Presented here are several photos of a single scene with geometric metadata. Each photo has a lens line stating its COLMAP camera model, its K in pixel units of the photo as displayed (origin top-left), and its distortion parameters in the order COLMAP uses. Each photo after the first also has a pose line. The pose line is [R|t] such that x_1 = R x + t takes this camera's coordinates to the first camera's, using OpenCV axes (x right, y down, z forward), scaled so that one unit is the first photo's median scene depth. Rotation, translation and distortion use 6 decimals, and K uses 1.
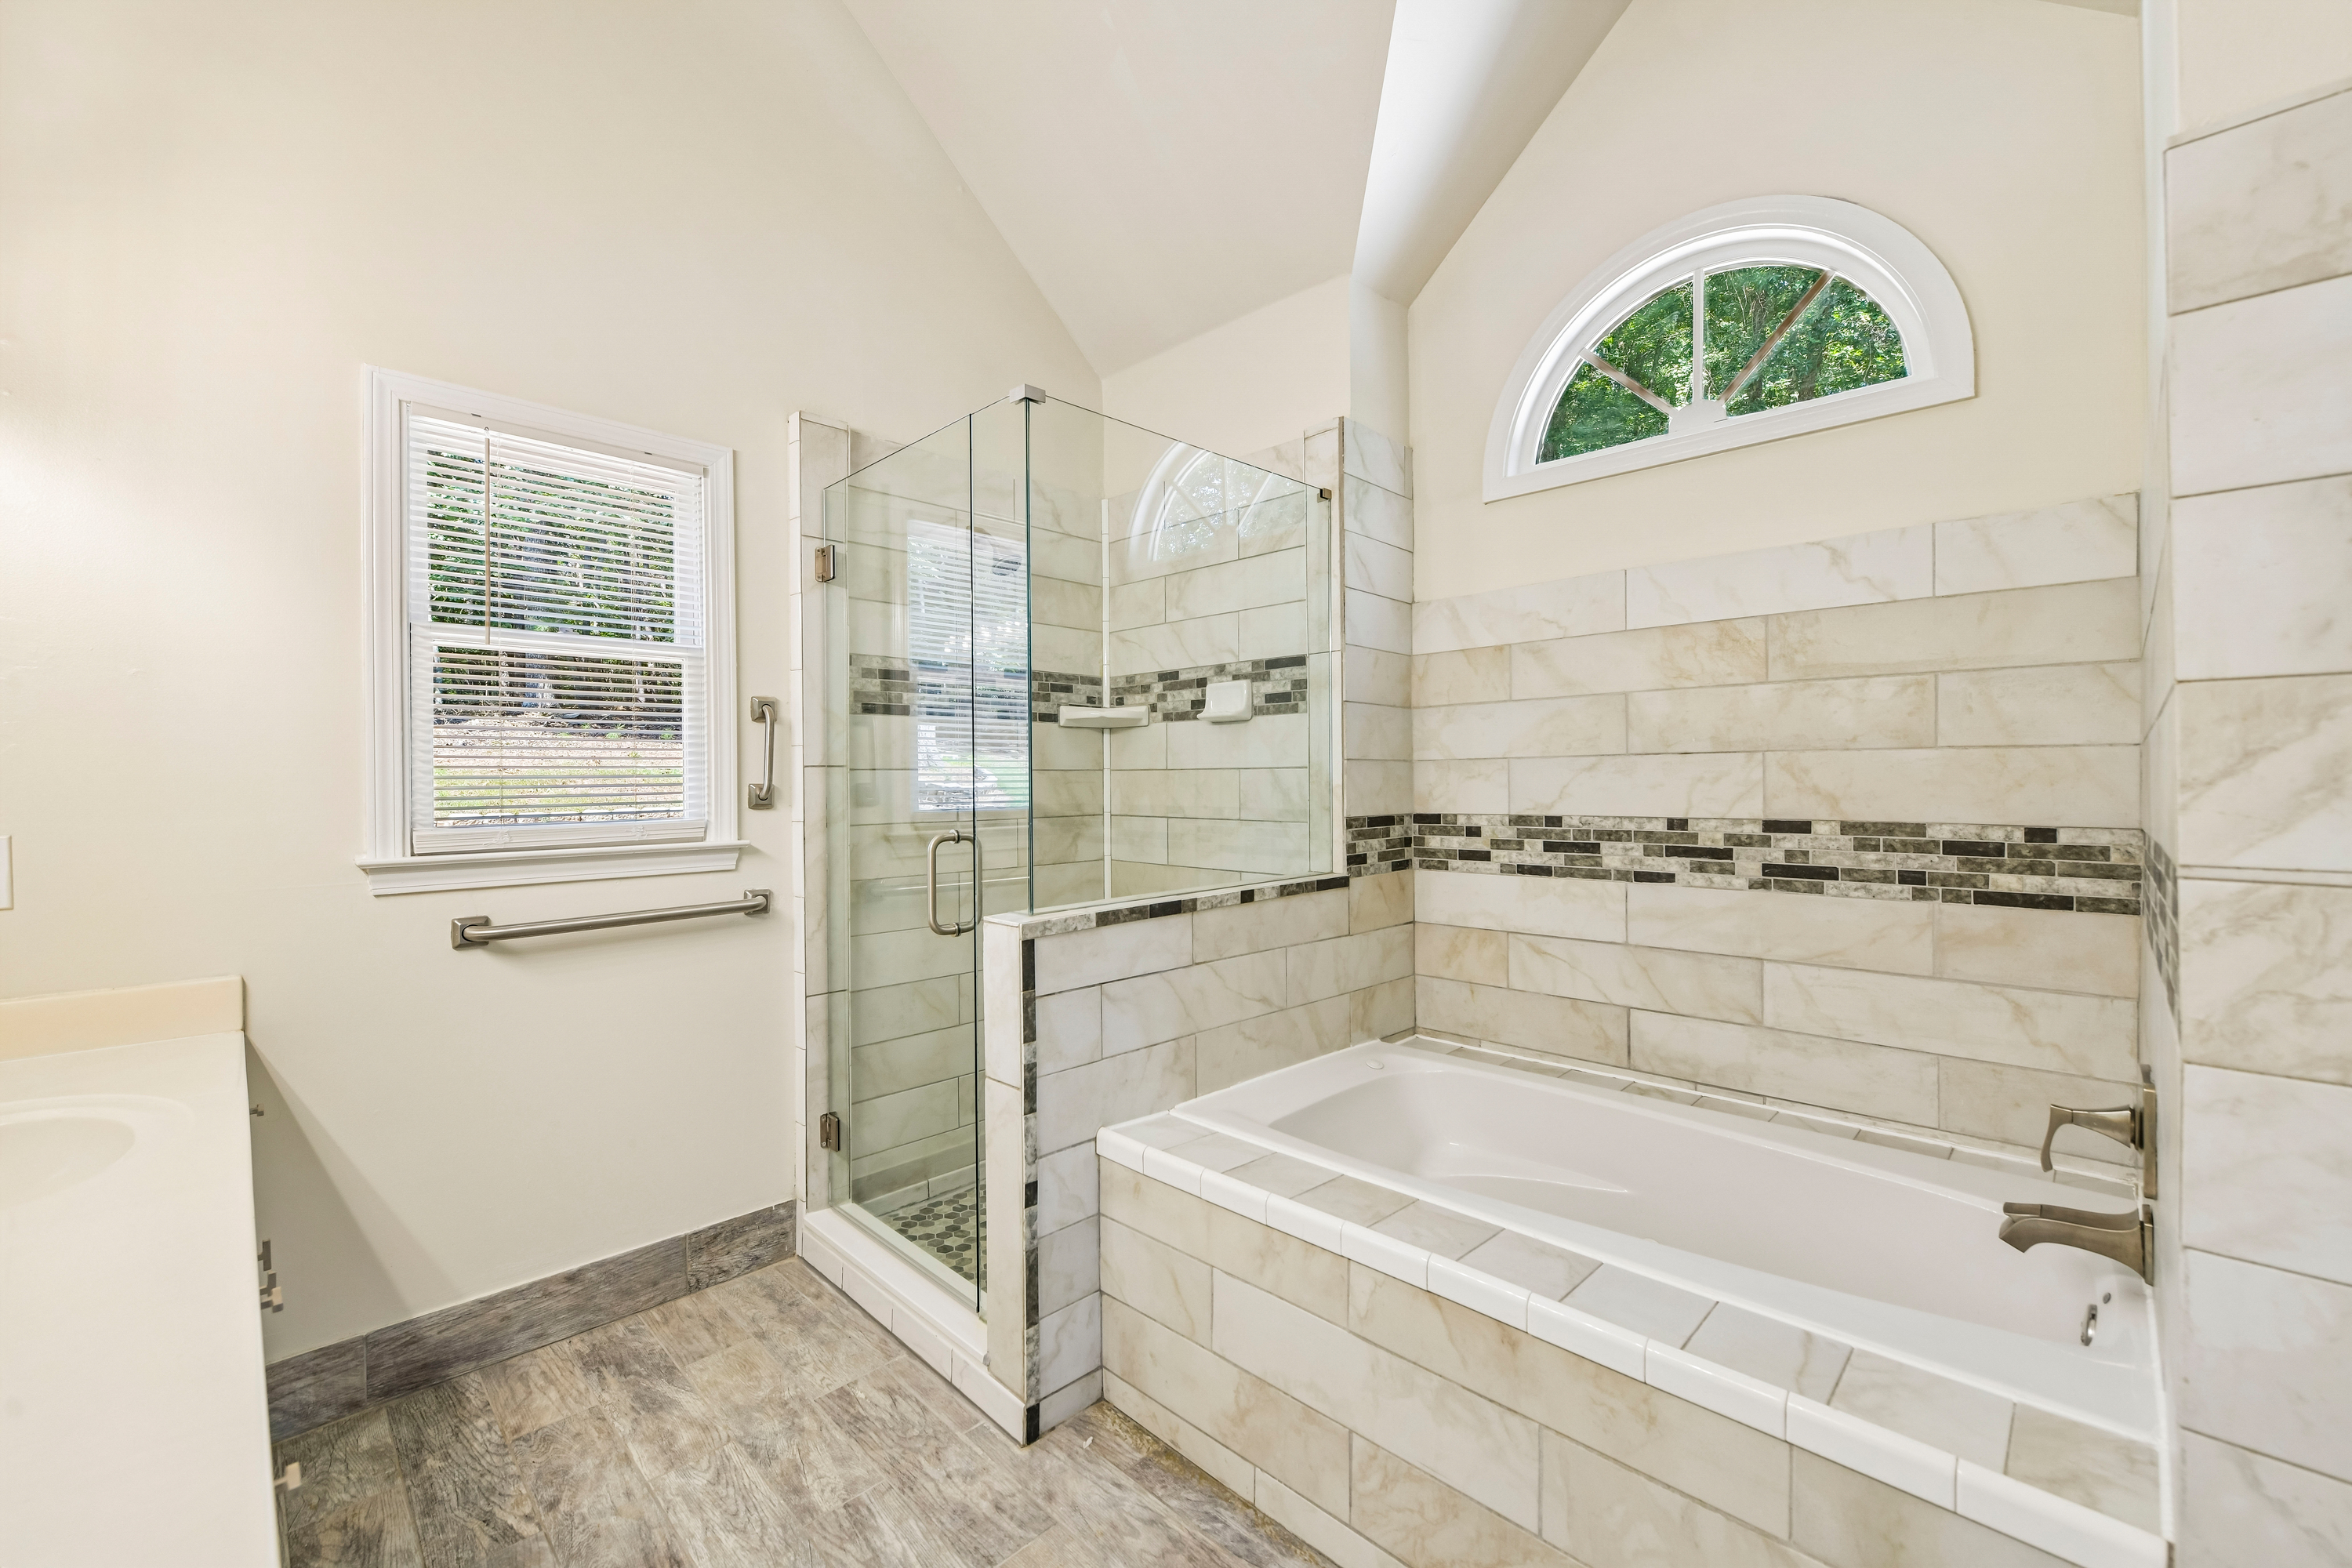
lens RADIAL K [[933.8, 0, 1174.2], [0, 933.8, 775.8], [0, 0, 1]] dist [-0.002999, -0.001200]
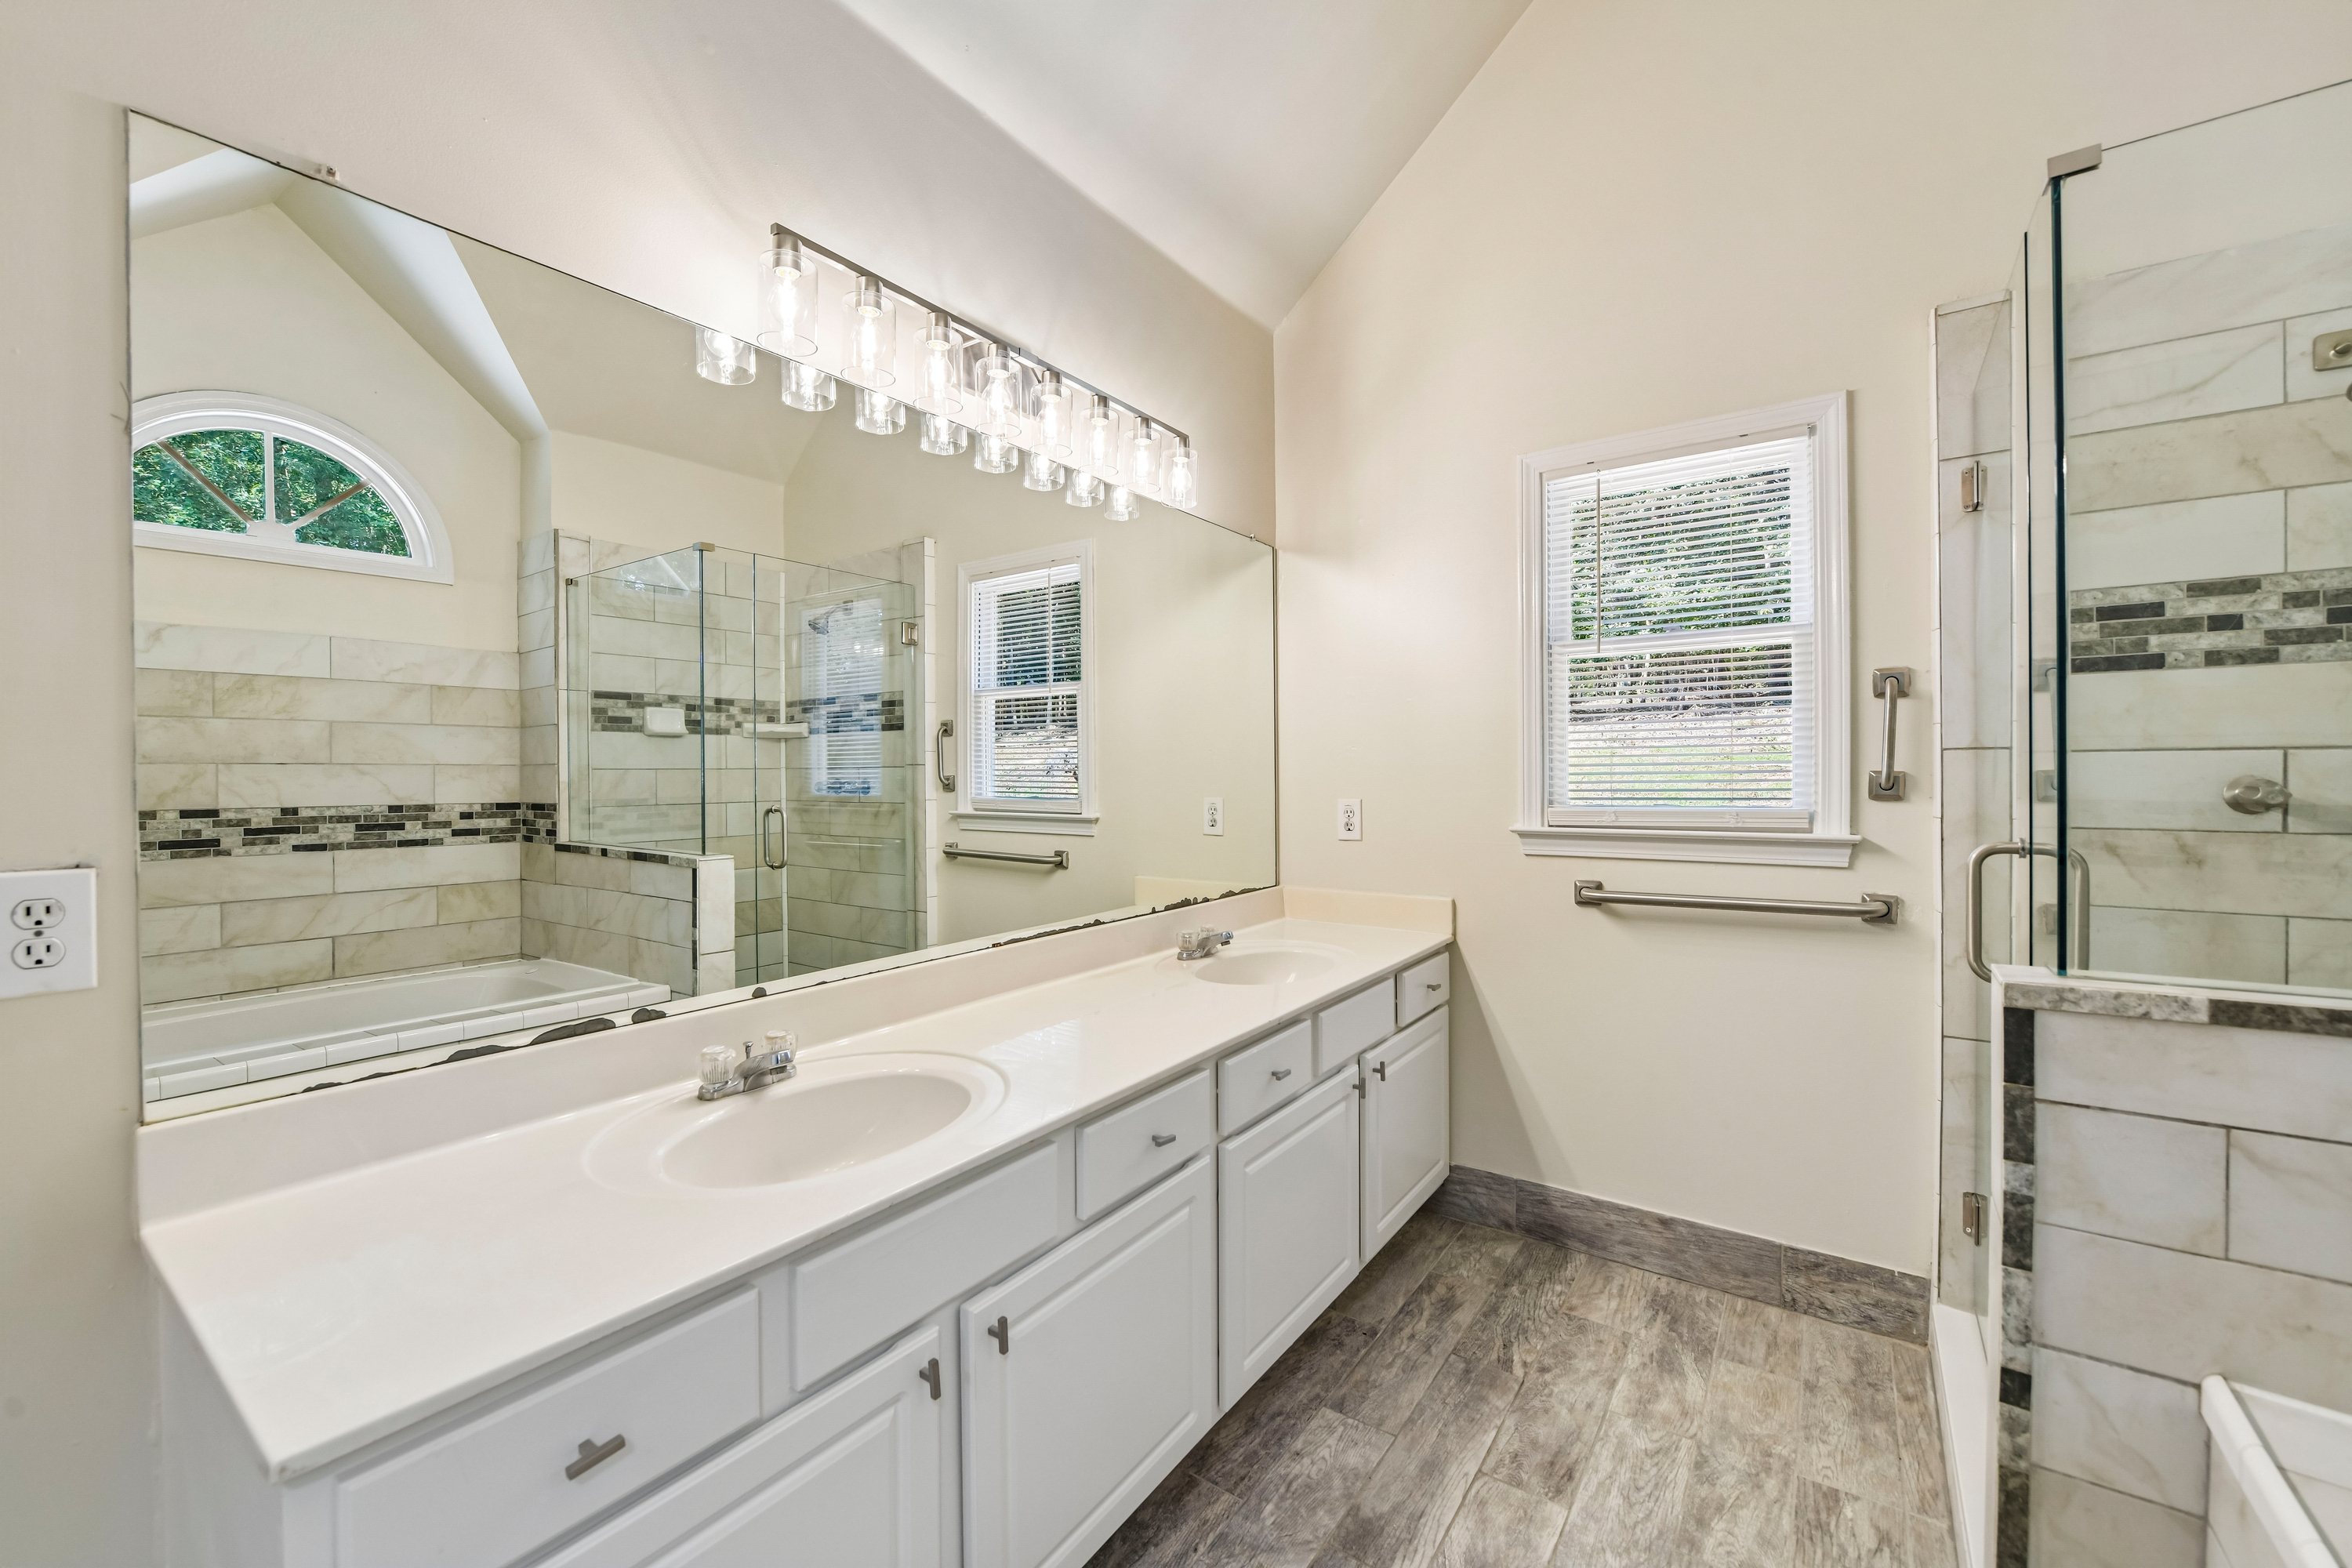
lens RADIAL K [[933.8, 0, 1174.7], [0, 933.8, 781.2], [0, 0, 1]] dist [-0.002999, -0.001200]
pose [[0.175379, 0.013441, -0.984409, 0.350643], [0.006193, 0.999872, 0.014755, 0.001462], [0.984481, -0.008685, 0.175274, 0.267989]]
